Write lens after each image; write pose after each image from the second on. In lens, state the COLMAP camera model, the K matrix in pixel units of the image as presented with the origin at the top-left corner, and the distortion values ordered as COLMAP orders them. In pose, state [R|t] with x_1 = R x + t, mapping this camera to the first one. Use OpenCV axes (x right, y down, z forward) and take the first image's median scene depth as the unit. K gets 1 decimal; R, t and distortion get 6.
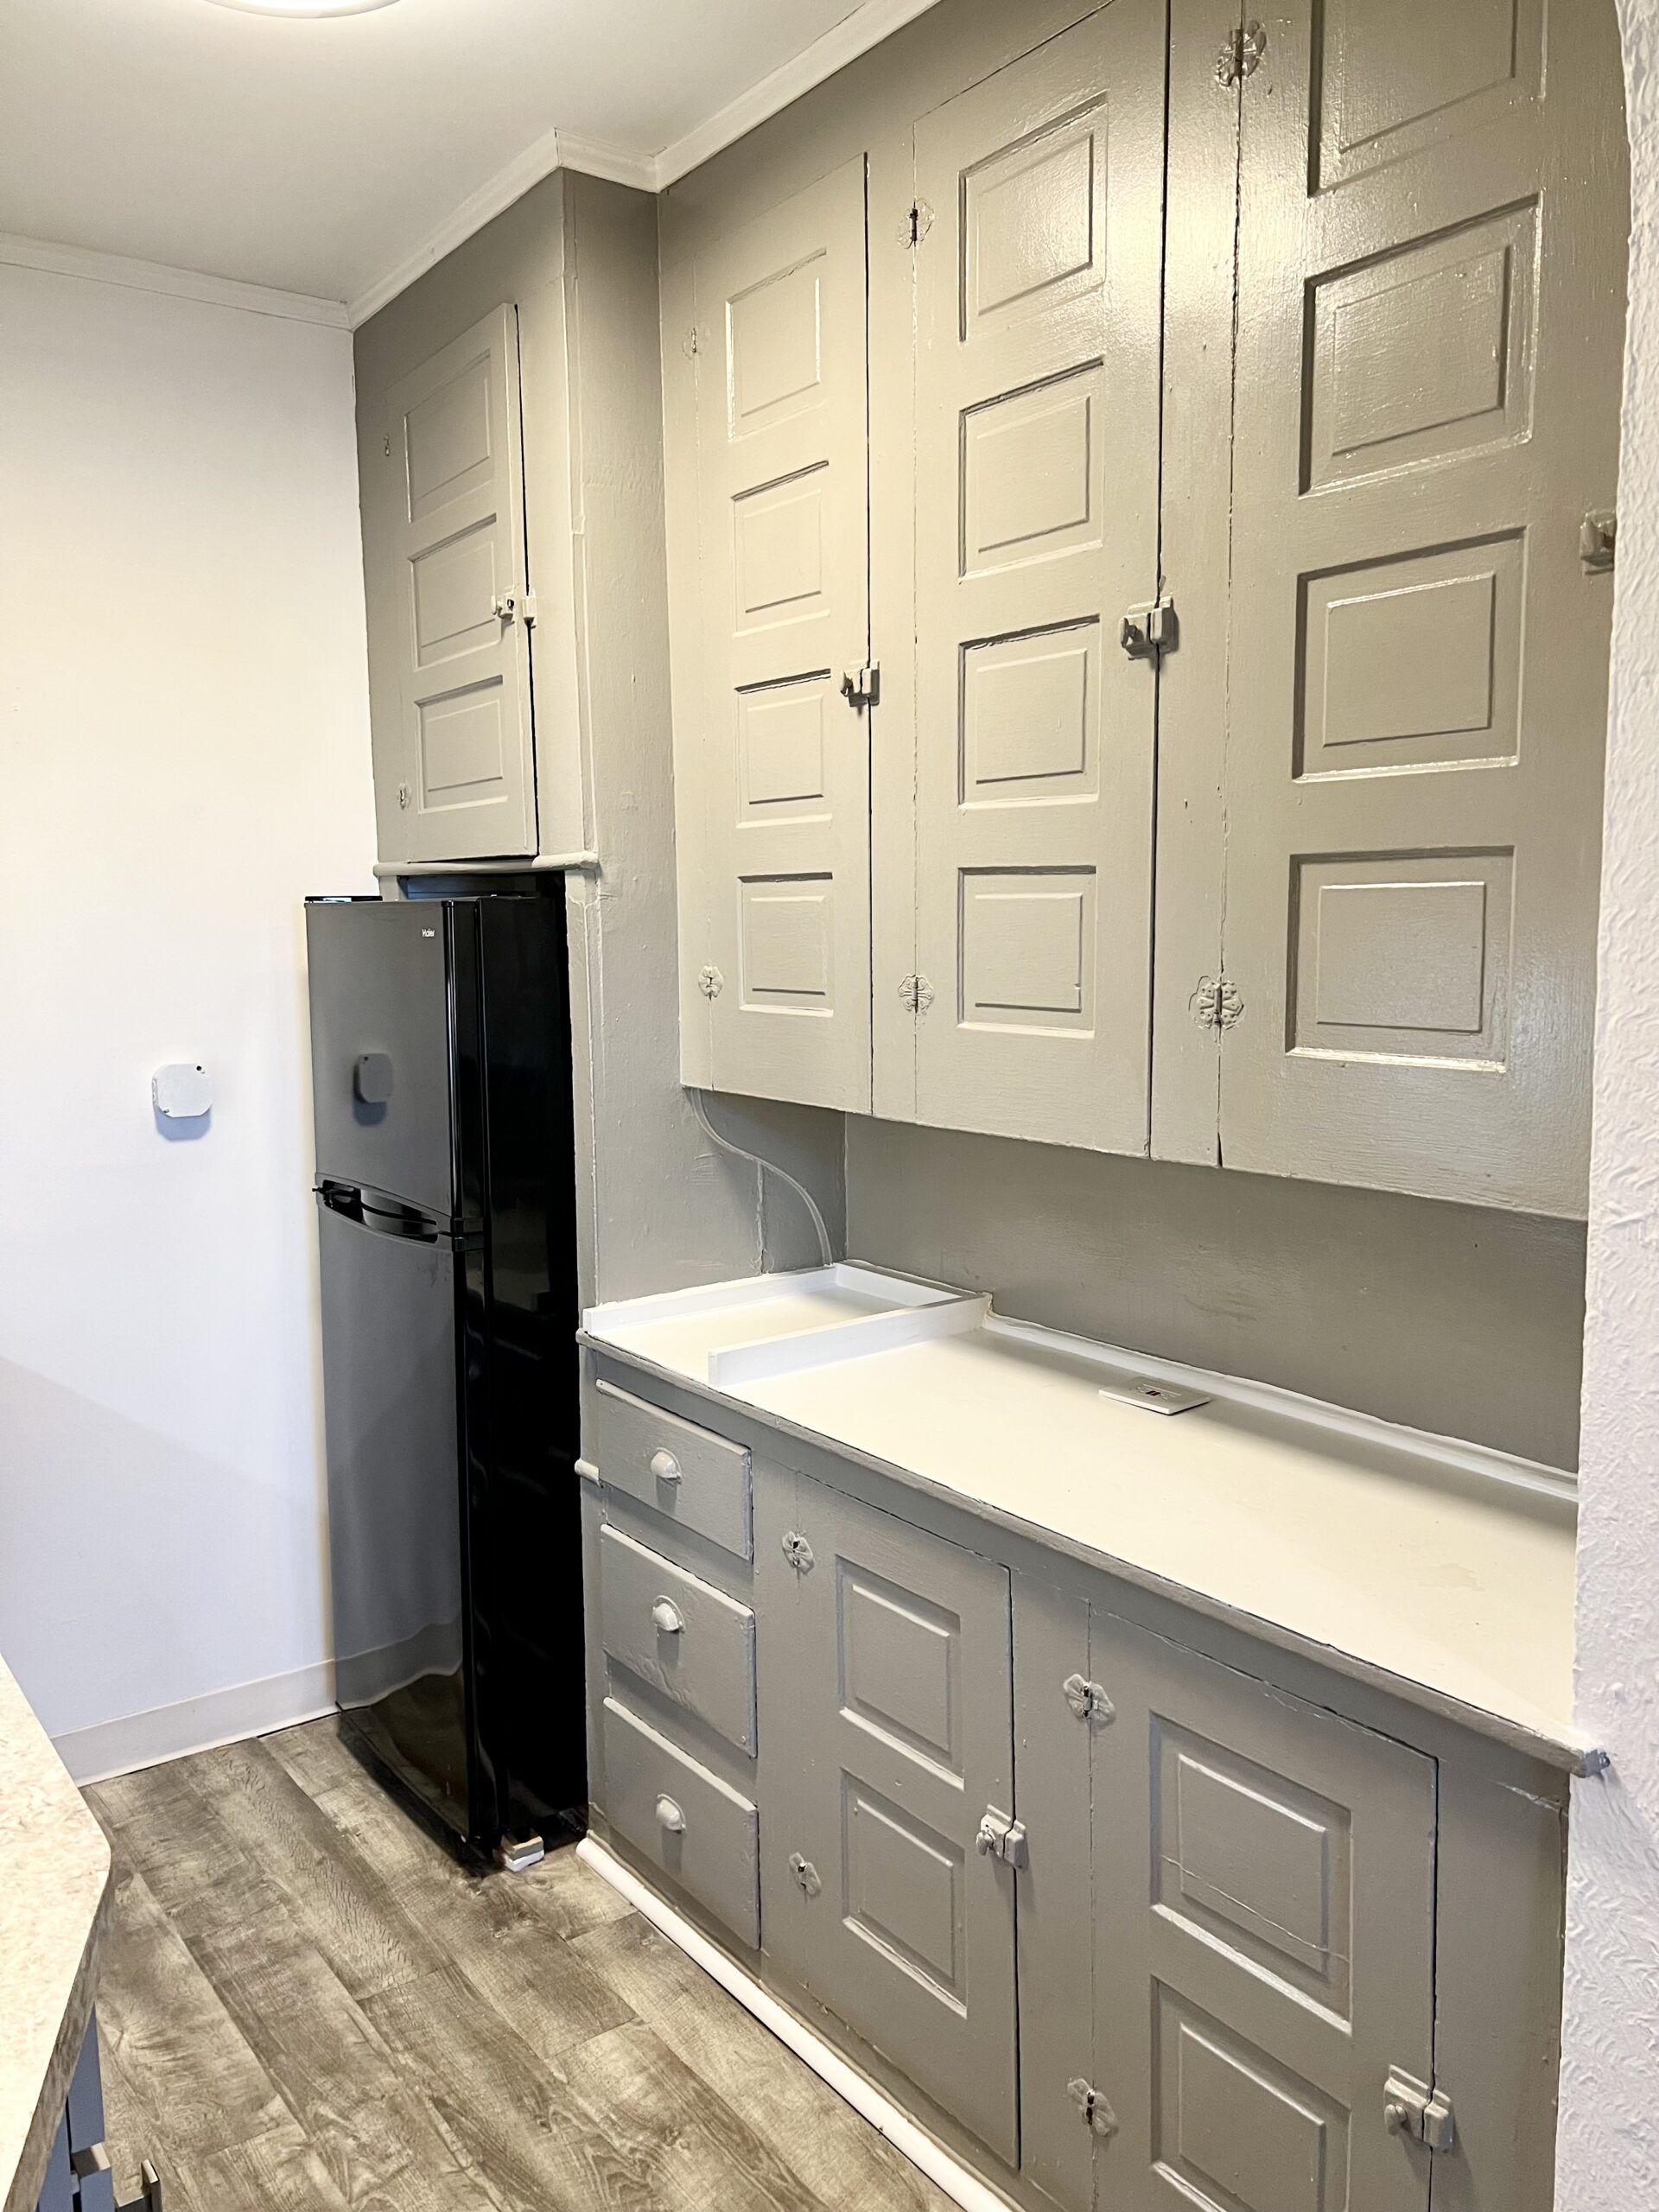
lens RADIAL K [[1677.0, 0, 829.5], [0, 1677.0, 1106.0], [0, 0, 1]] dist [0.035185, -0.052906]
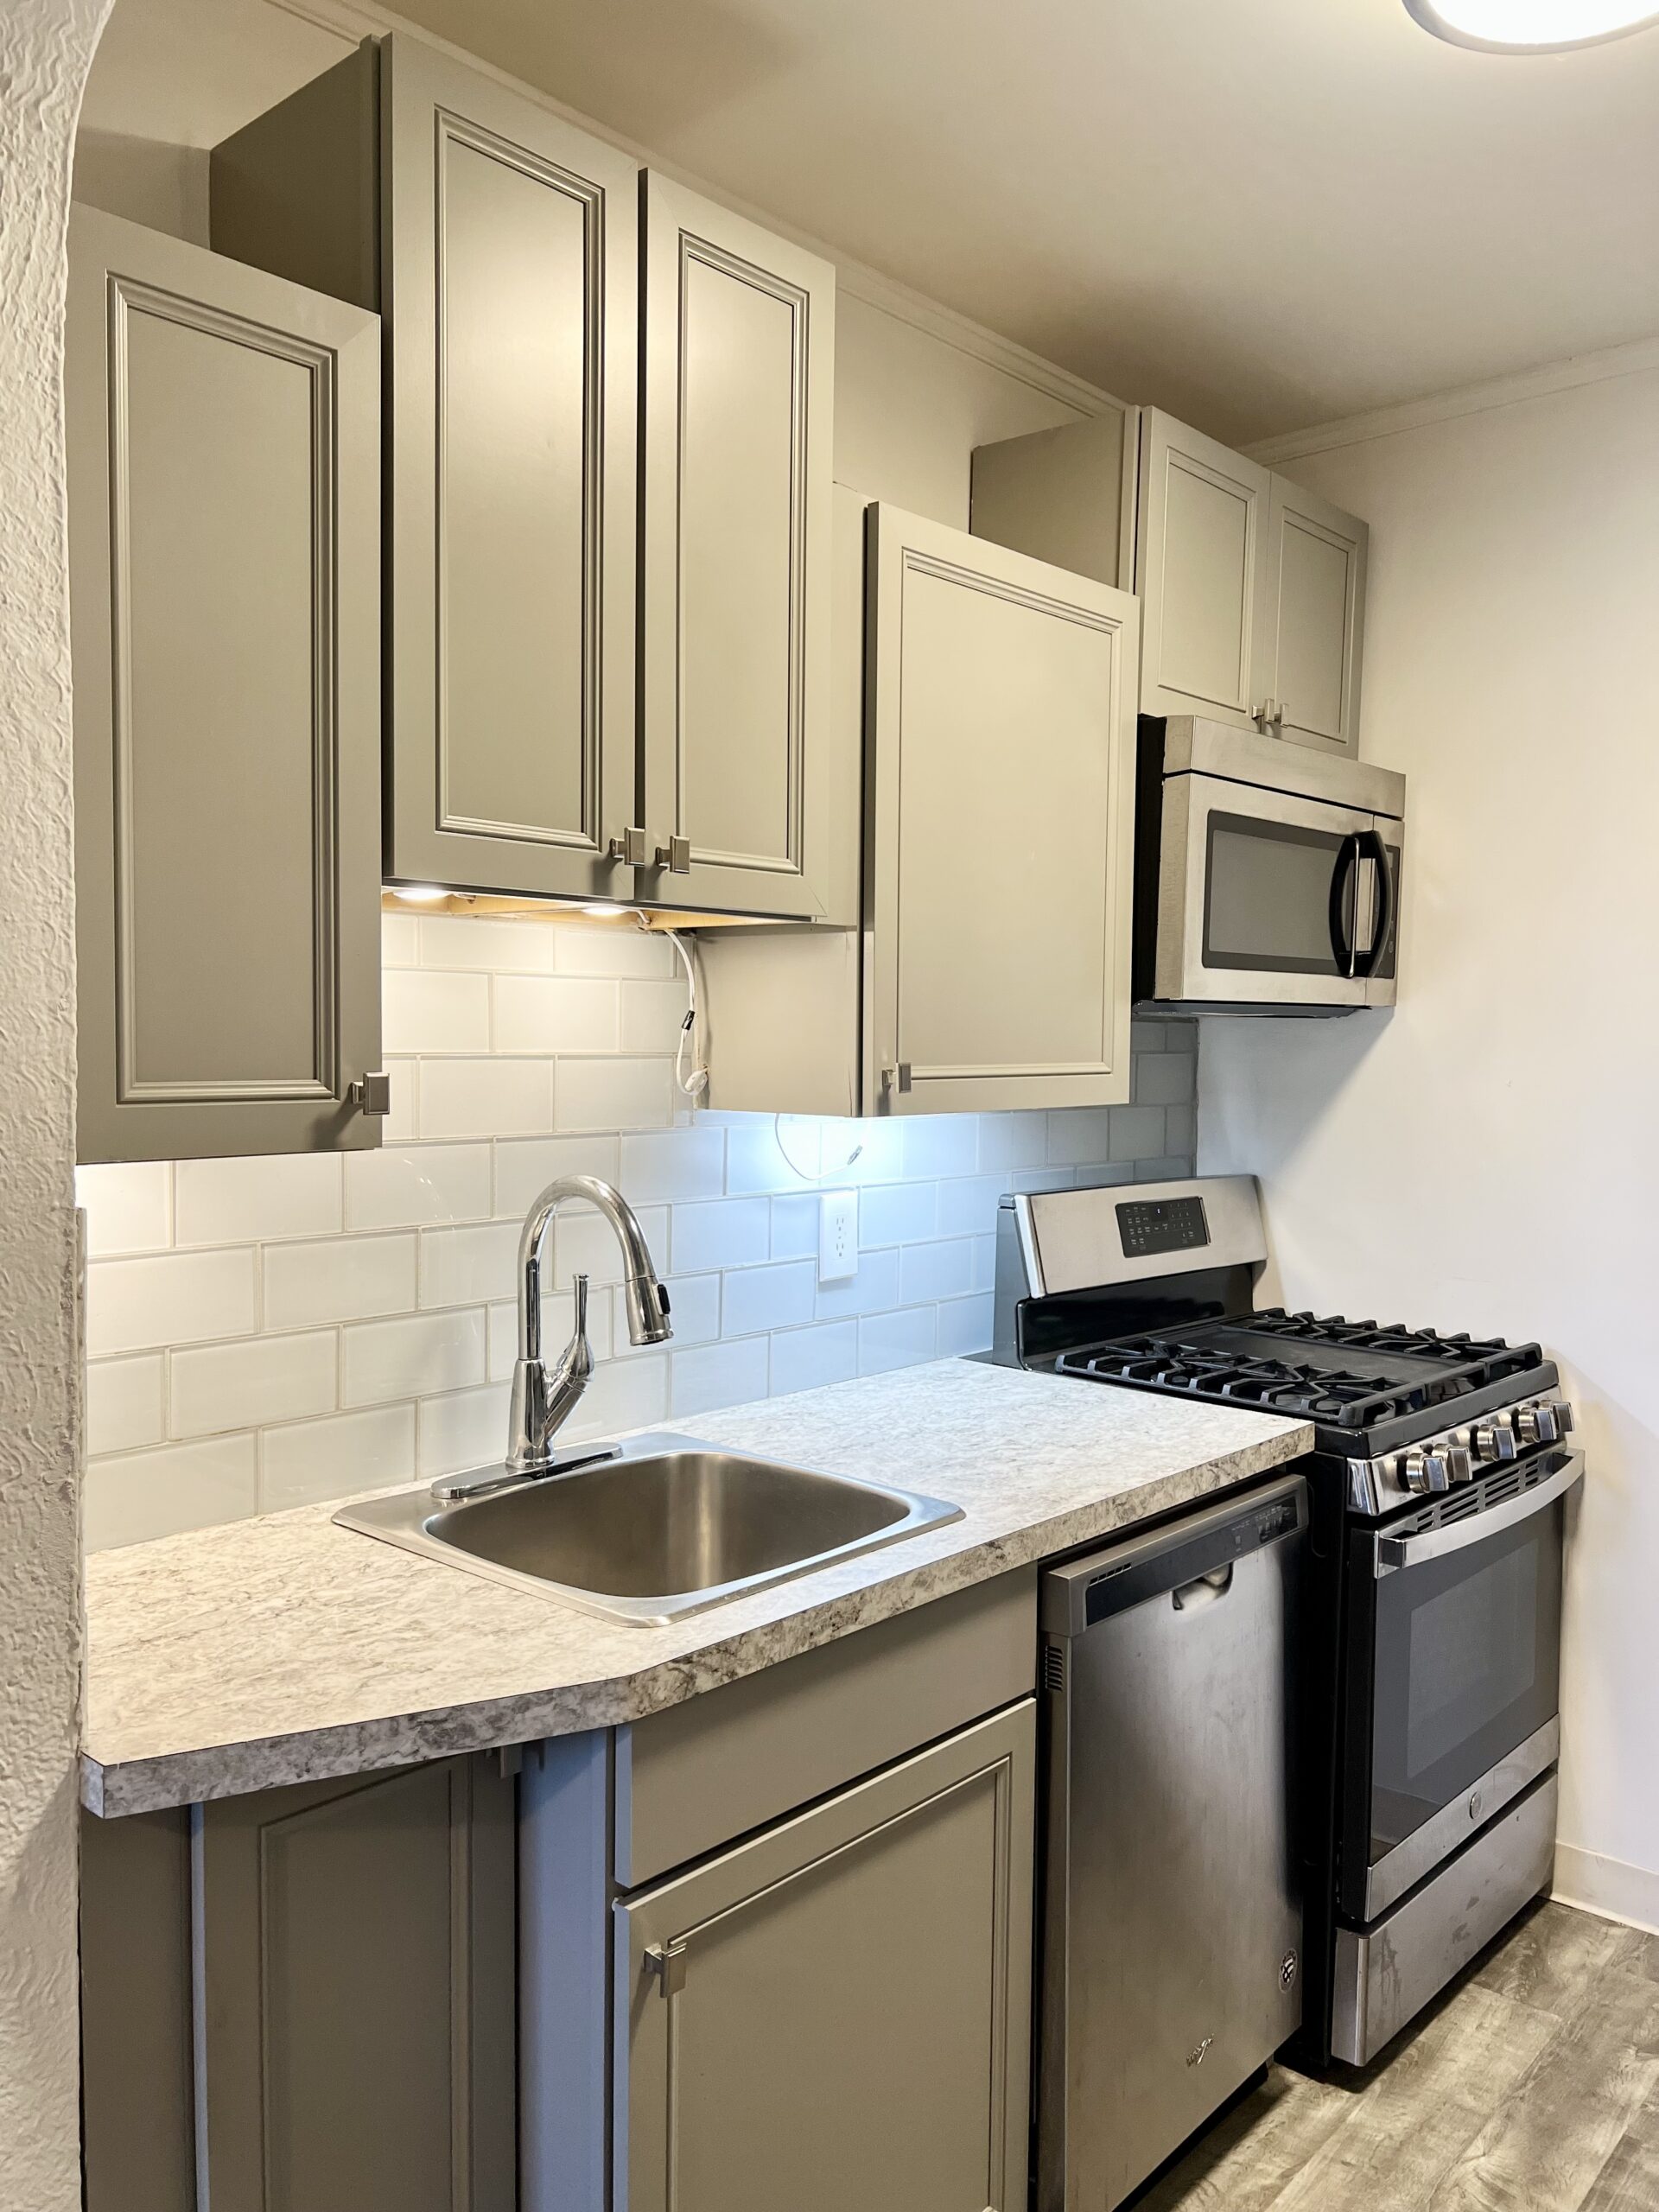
lens RADIAL K [[1677.0, 0, 829.5], [0, 1677.0, 1106.0], [0, 0, 1]] dist [0.035185, -0.052906]
pose [[0.212066, 0.064244, -0.975141, 0.362751], [-0.123636, 0.991583, 0.038440, -0.036904], [0.969403, 0.112411, 0.218223, 0.312735]]
